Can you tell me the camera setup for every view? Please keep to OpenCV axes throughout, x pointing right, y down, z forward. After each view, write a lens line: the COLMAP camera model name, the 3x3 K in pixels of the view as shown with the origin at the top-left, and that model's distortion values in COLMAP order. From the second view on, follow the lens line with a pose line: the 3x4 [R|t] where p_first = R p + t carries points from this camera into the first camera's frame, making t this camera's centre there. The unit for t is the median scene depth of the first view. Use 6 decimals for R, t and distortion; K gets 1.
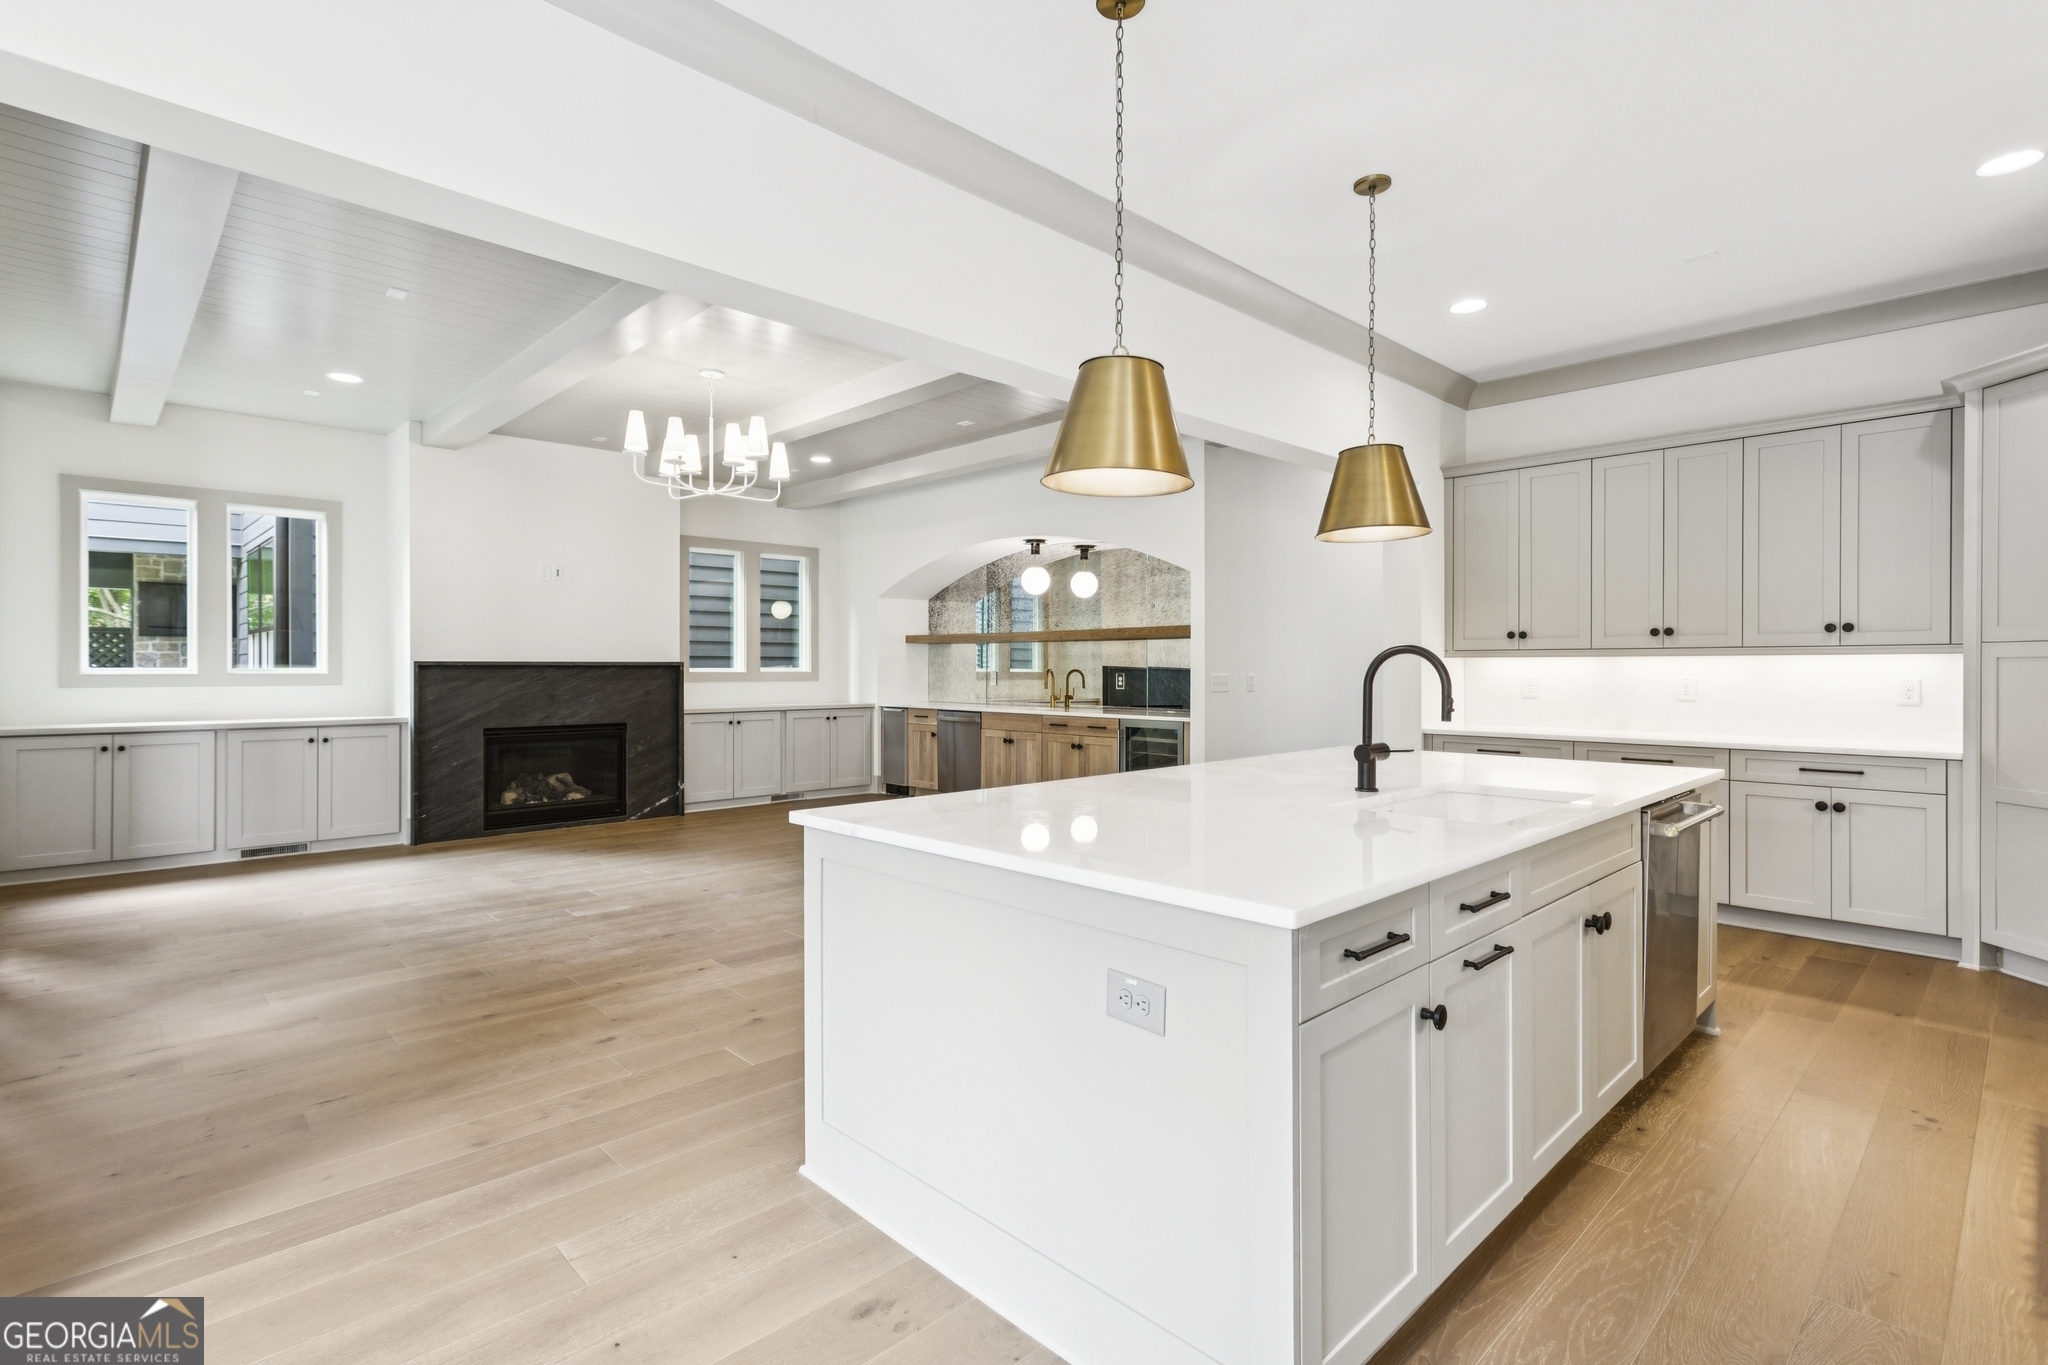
lens RADIAL K [[974.6, 0, 1018.9], [0, 974.6, 673.5], [0, 0, 1]] dist [0.014772, 0.000626]
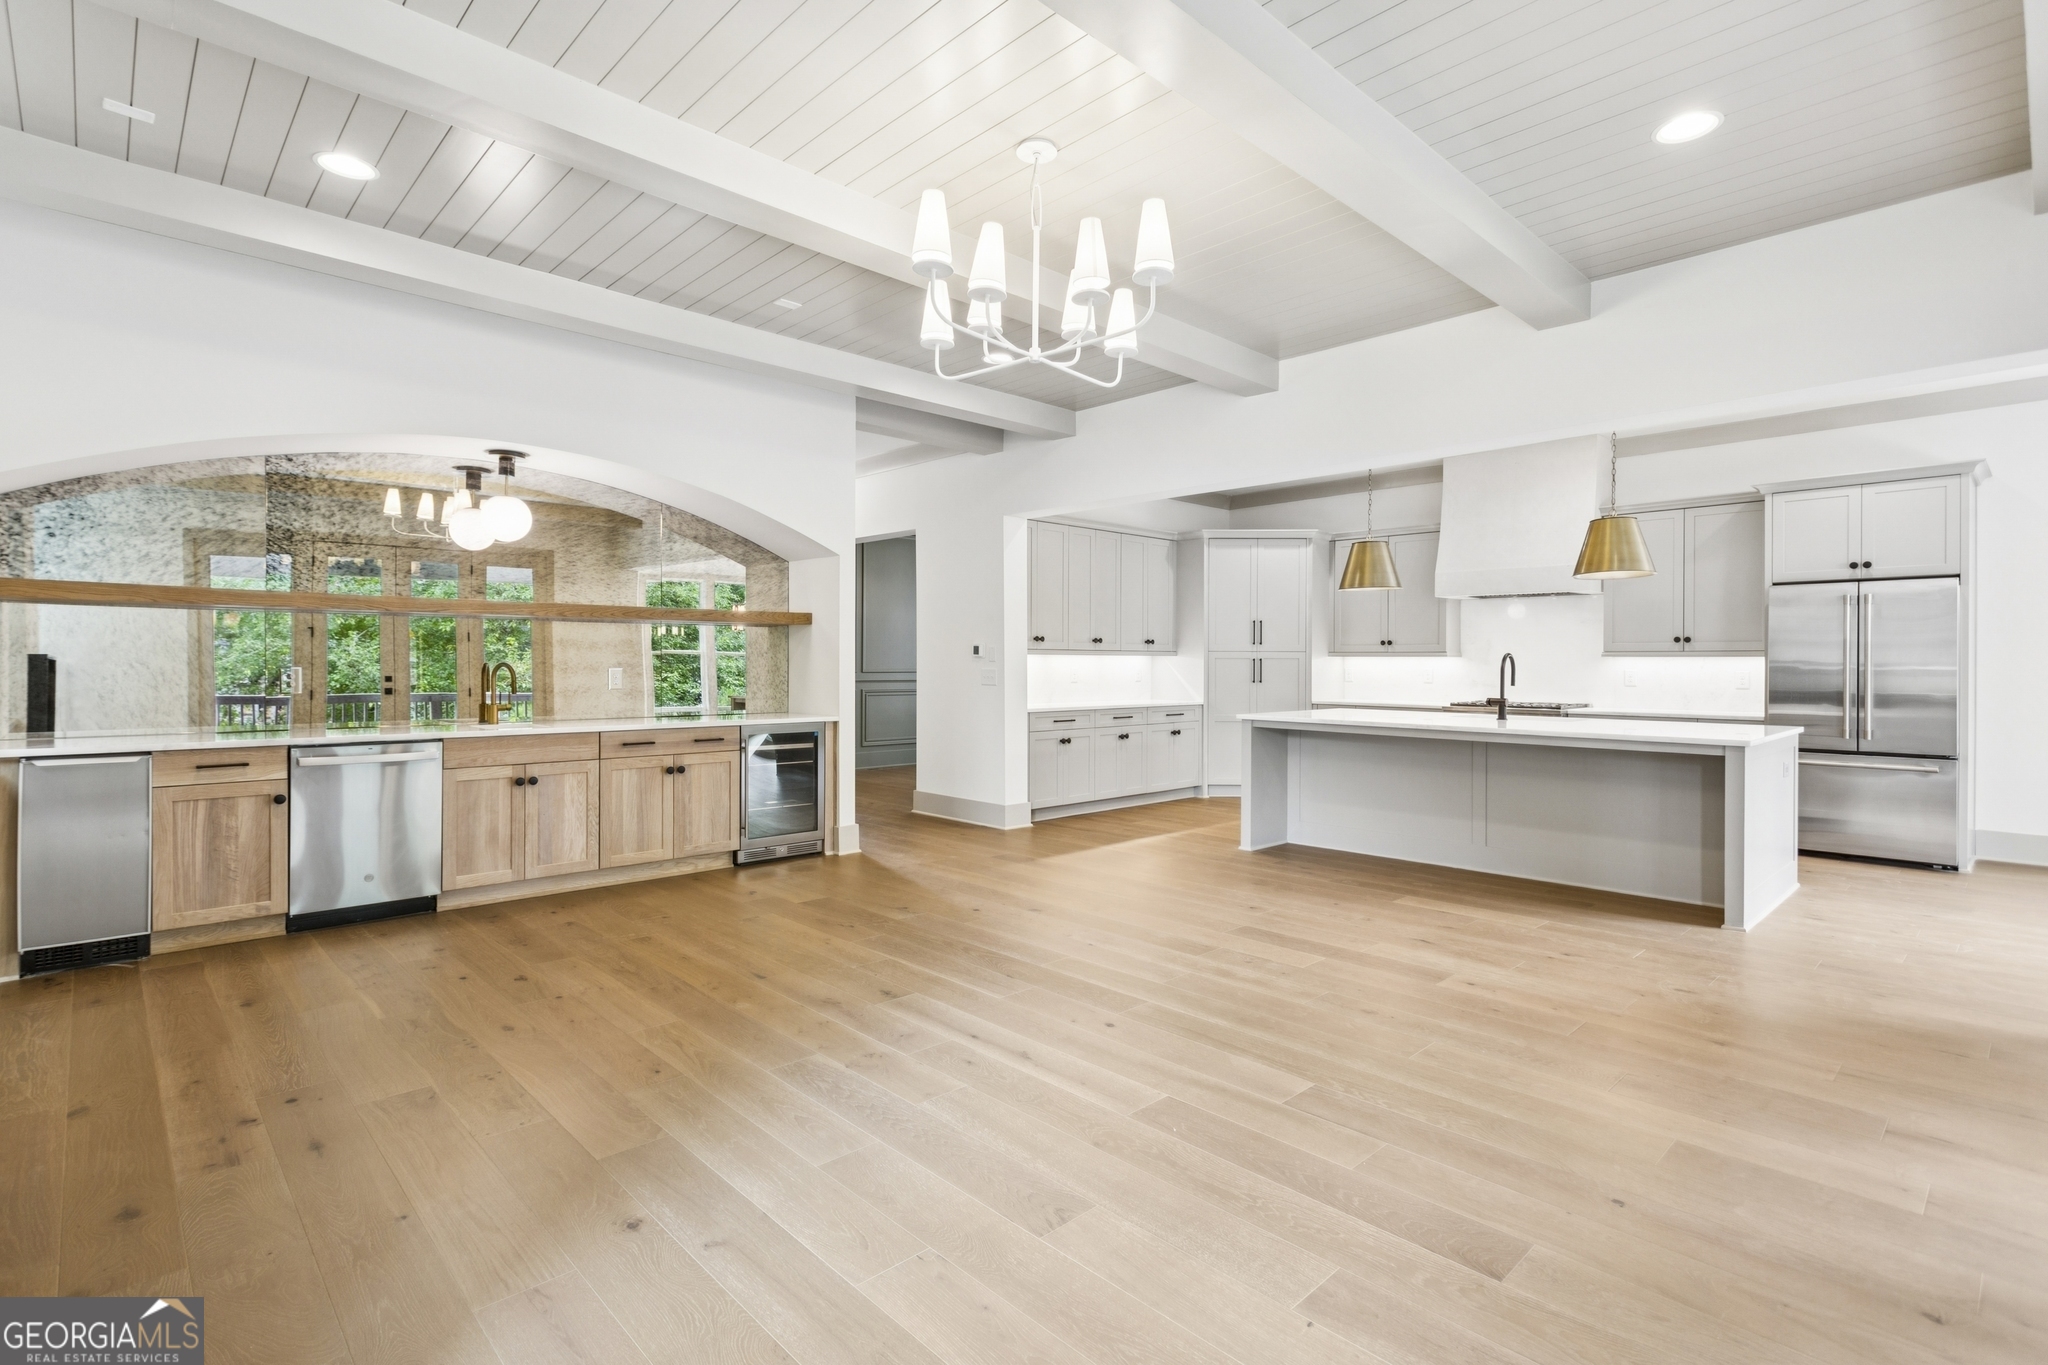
lens RADIAL K [[974.6, 0, 1021.2], [0, 974.6, 671.3], [0, 0, 1]] dist [0.014772, 0.000626]
pose [[0.002670, -0.007185, 0.999971, -0.655511], [0.002589, 0.999971, 0.007178, -0.002293], [-0.999993, 0.002569, 0.002688, 0.742339]]
